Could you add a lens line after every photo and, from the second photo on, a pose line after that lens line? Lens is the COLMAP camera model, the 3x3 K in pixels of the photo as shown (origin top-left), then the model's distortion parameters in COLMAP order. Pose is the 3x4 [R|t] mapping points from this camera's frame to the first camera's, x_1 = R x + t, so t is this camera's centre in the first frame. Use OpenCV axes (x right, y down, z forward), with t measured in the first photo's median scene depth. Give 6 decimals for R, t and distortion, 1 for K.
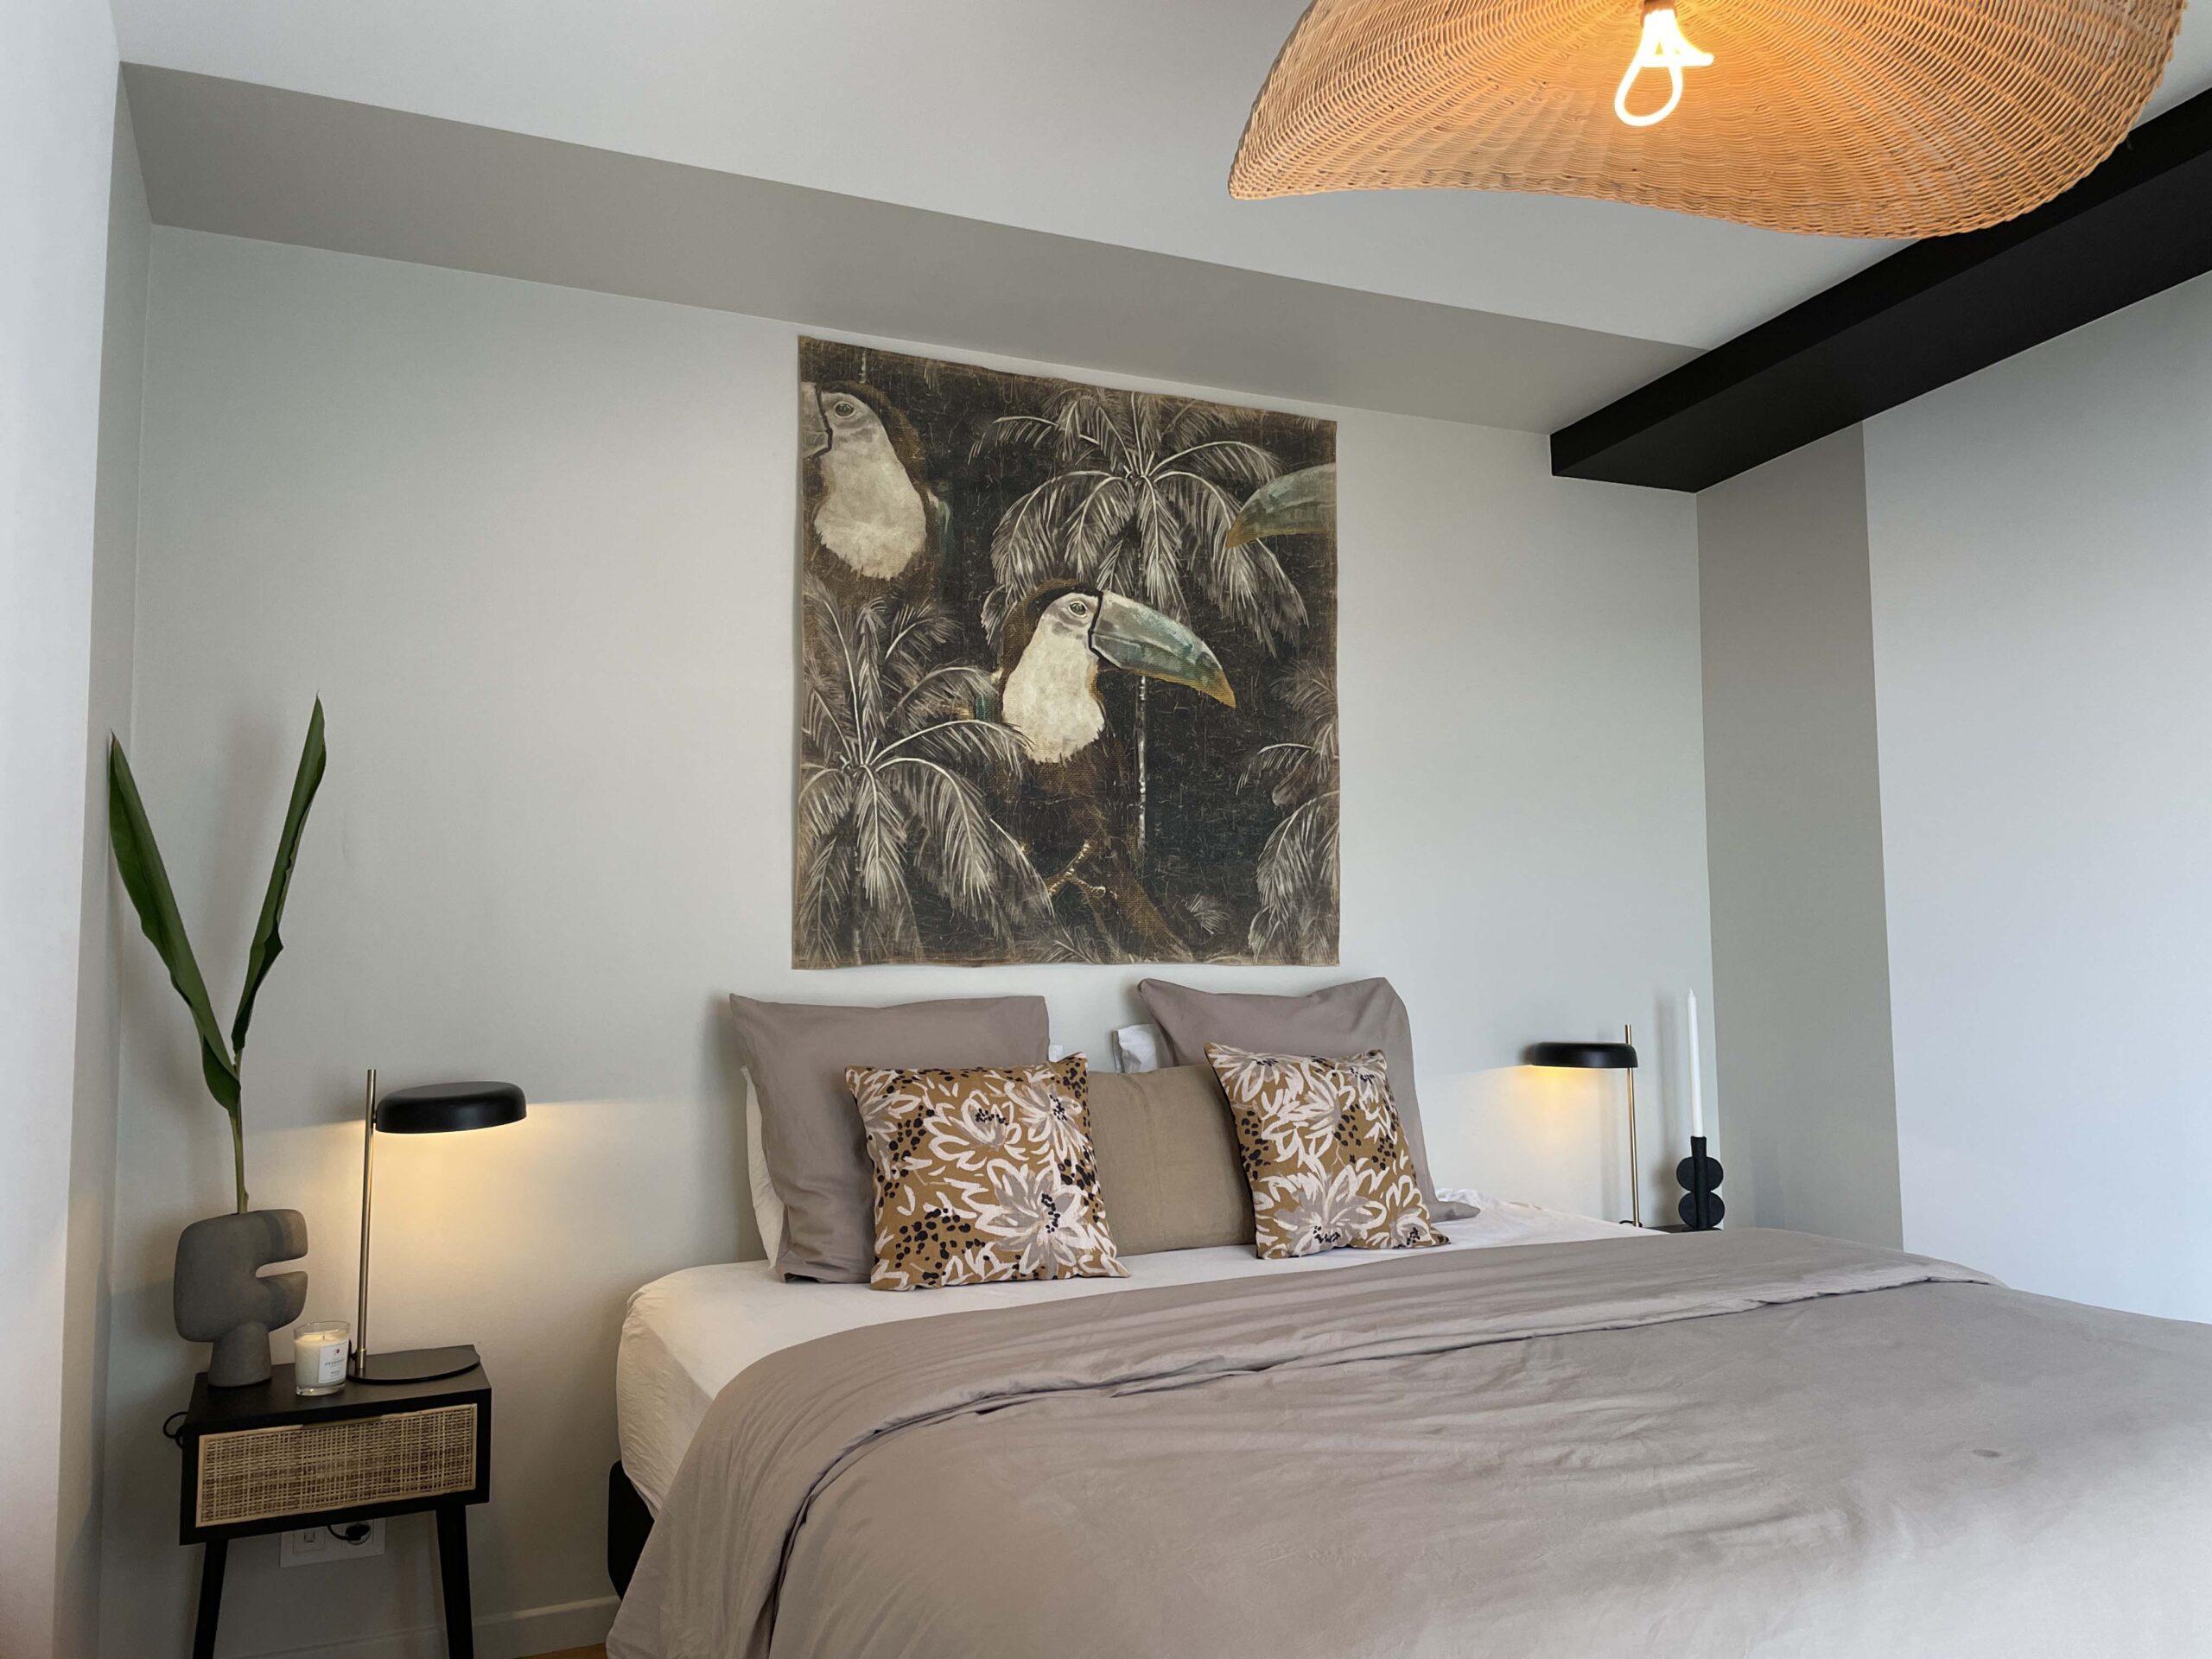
lens RADIAL K [[1681.1, 0, 1108.6], [0, 1681.1, 812.1], [0, 0, 1]] dist [0.090107, -0.115644]
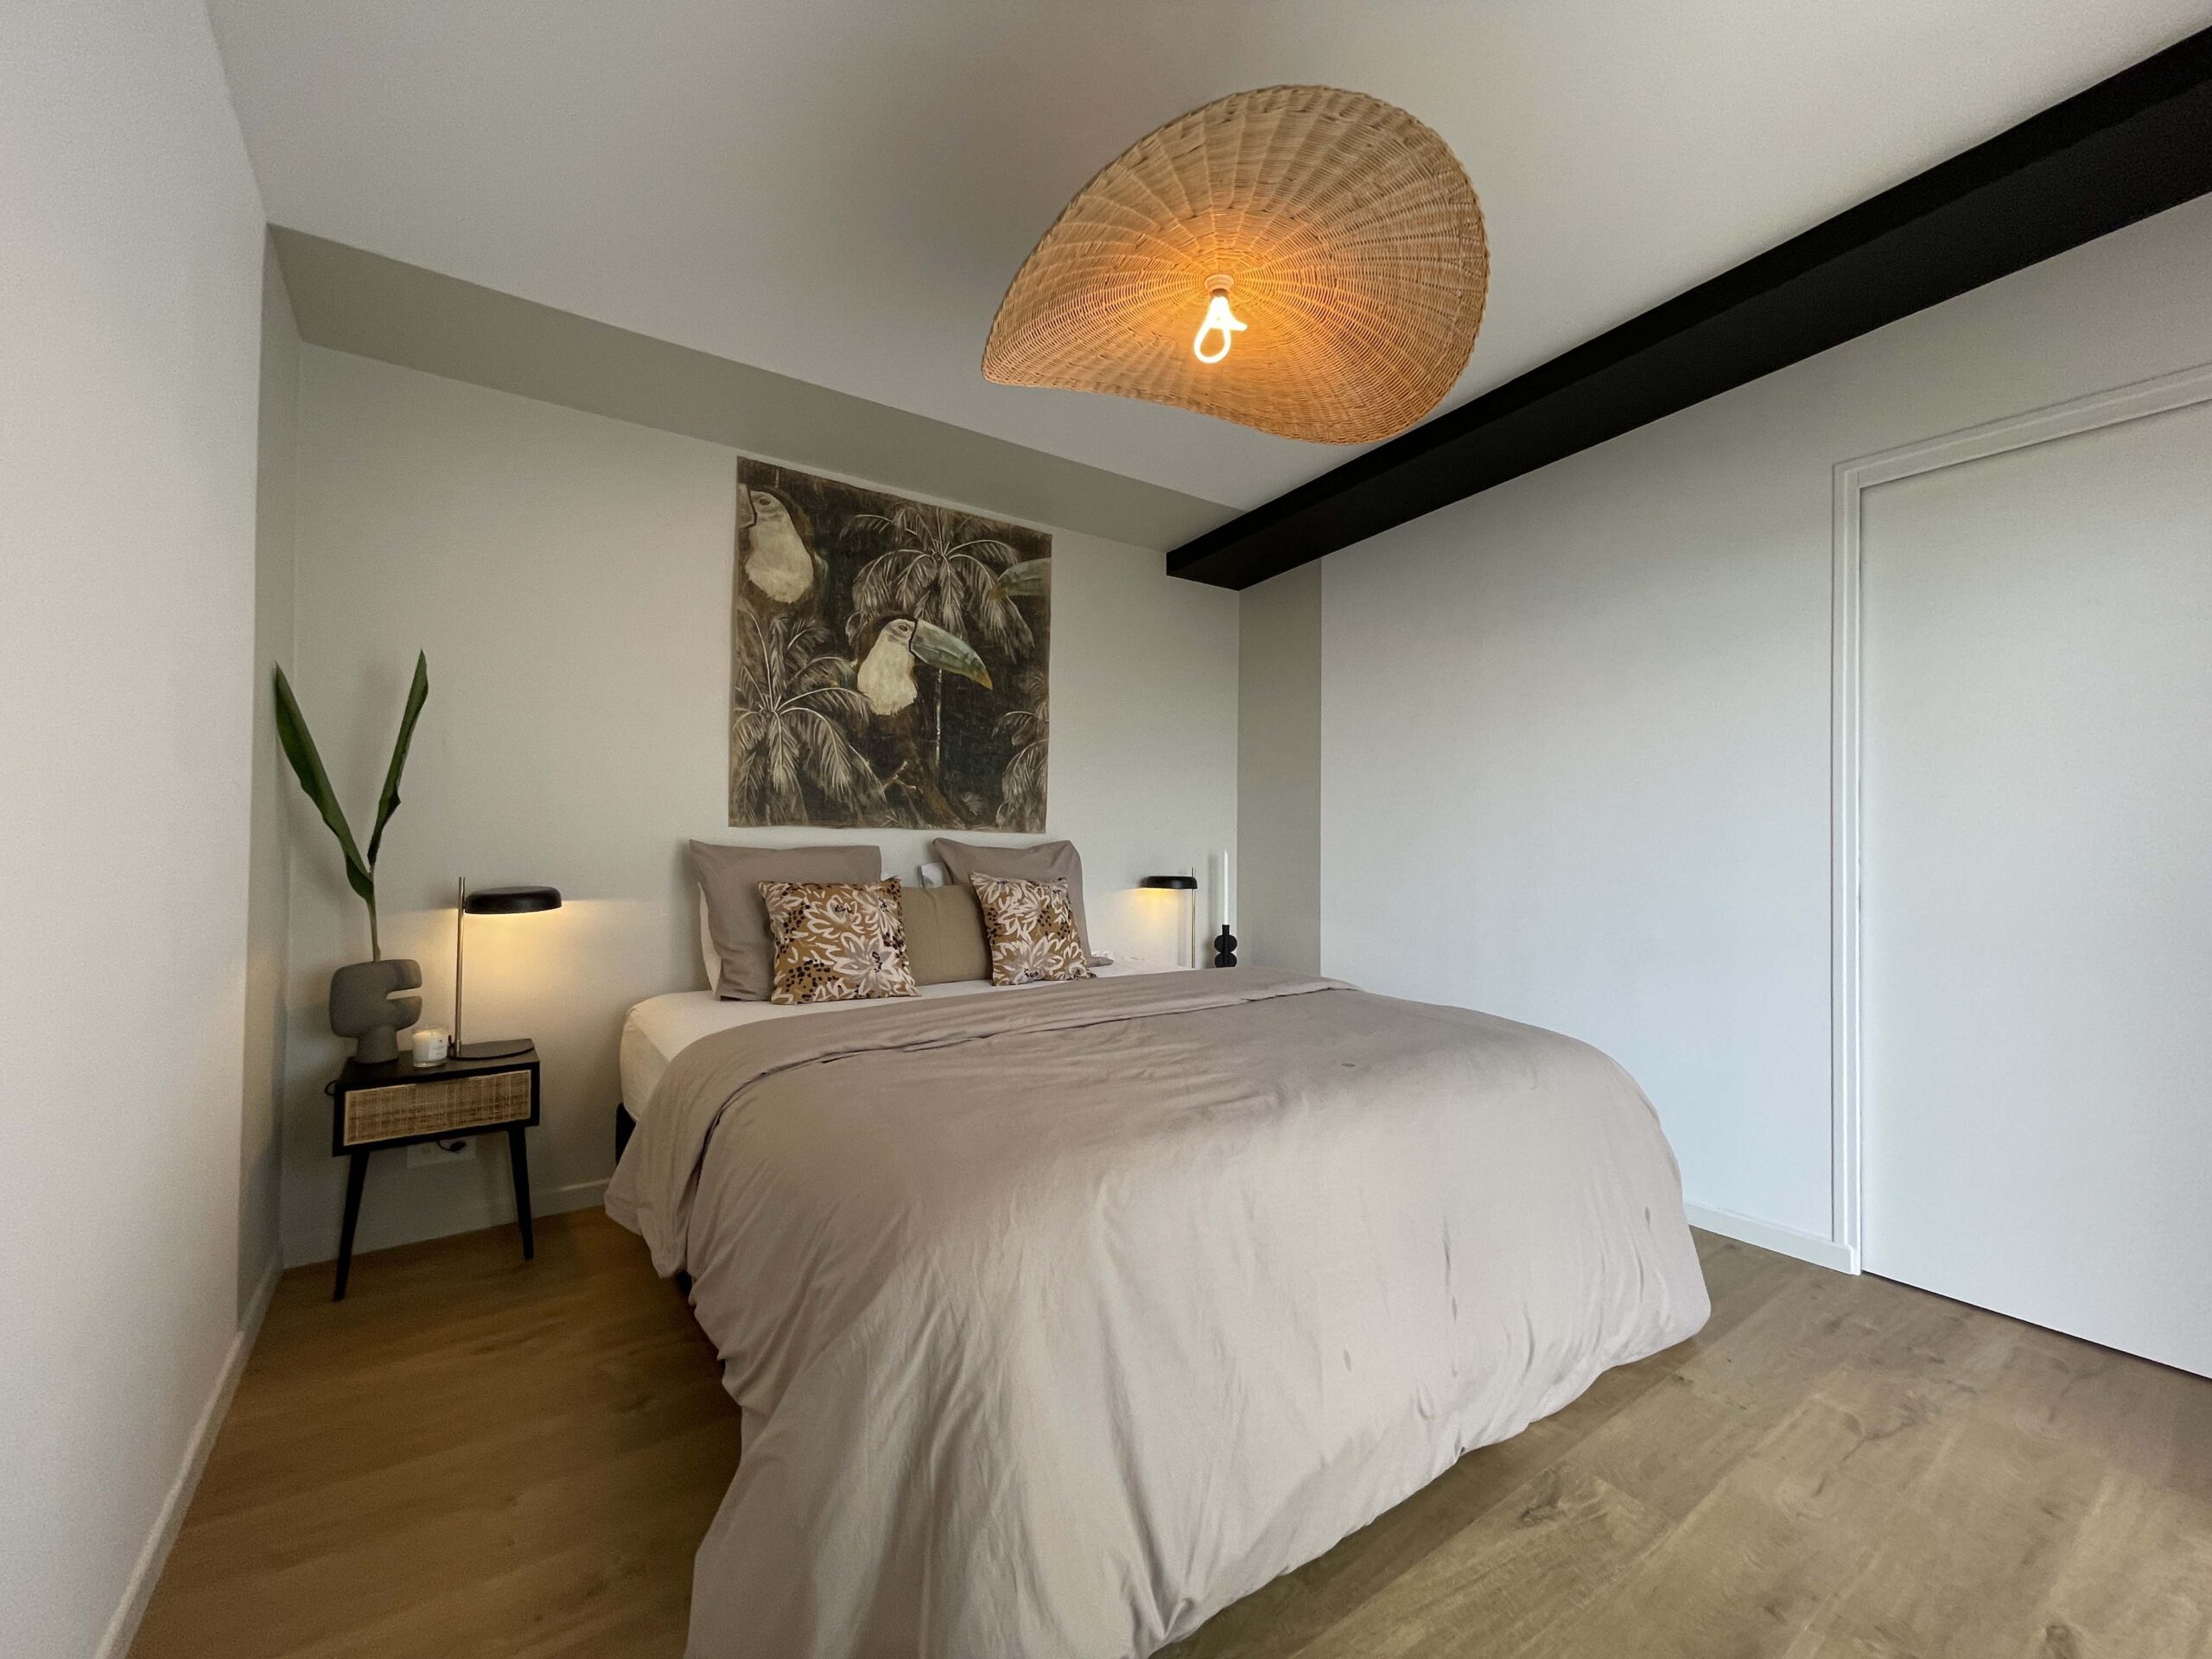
lens RADIAL K [[906.2, 0, 1098.6], [0, 906.2, 827.8], [0, 0, 1]] dist [-0.000660, -0.001683]
pose [[0.983816, 0.019359, 0.178132, 0.019794], [-0.030881, 0.997590, 0.062138, 0.024112], [-0.176500, -0.066634, 0.982043, 0.019356]]
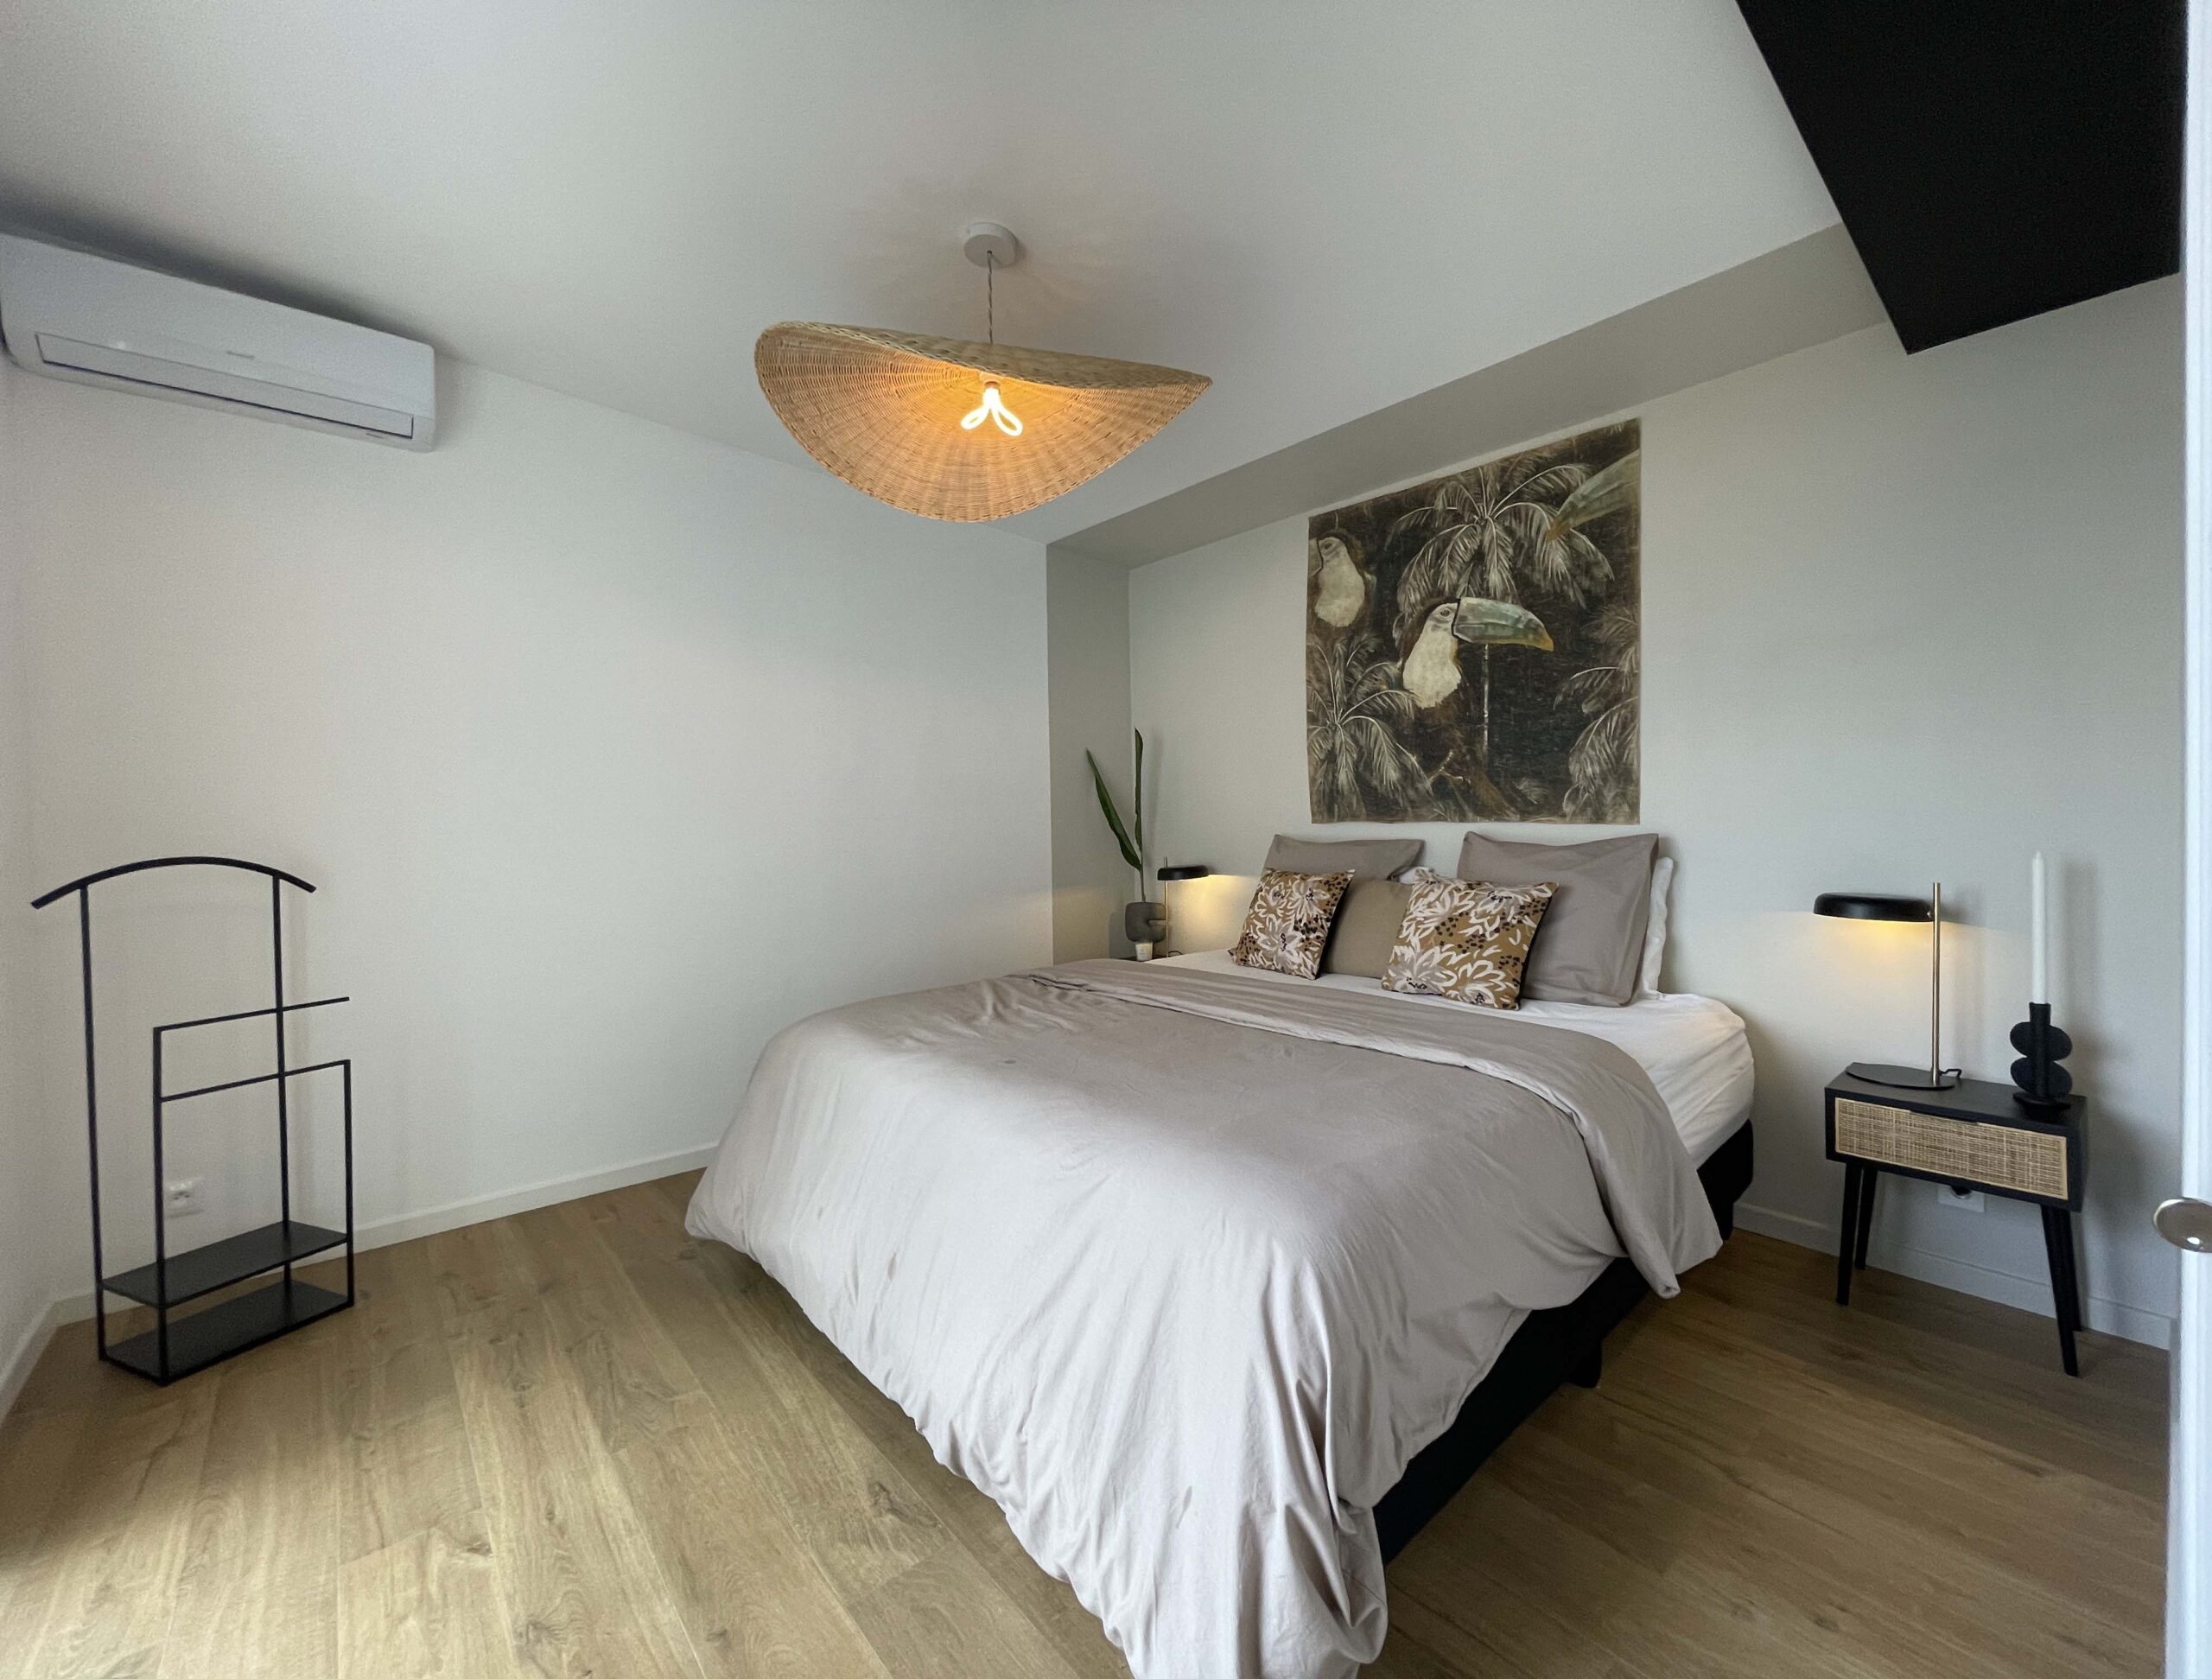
lens RADIAL K [[922.6, 0, 1108.4], [0, 922.6, 830.6], [0, 0, 1]] dist [0.001050, -0.000347]
pose [[0.259941, 0.016068, -0.965491, 0.853363], [0.087278, 0.995378, 0.040063, 0.032244], [0.961672, -0.094680, 0.257338, 0.444663]]
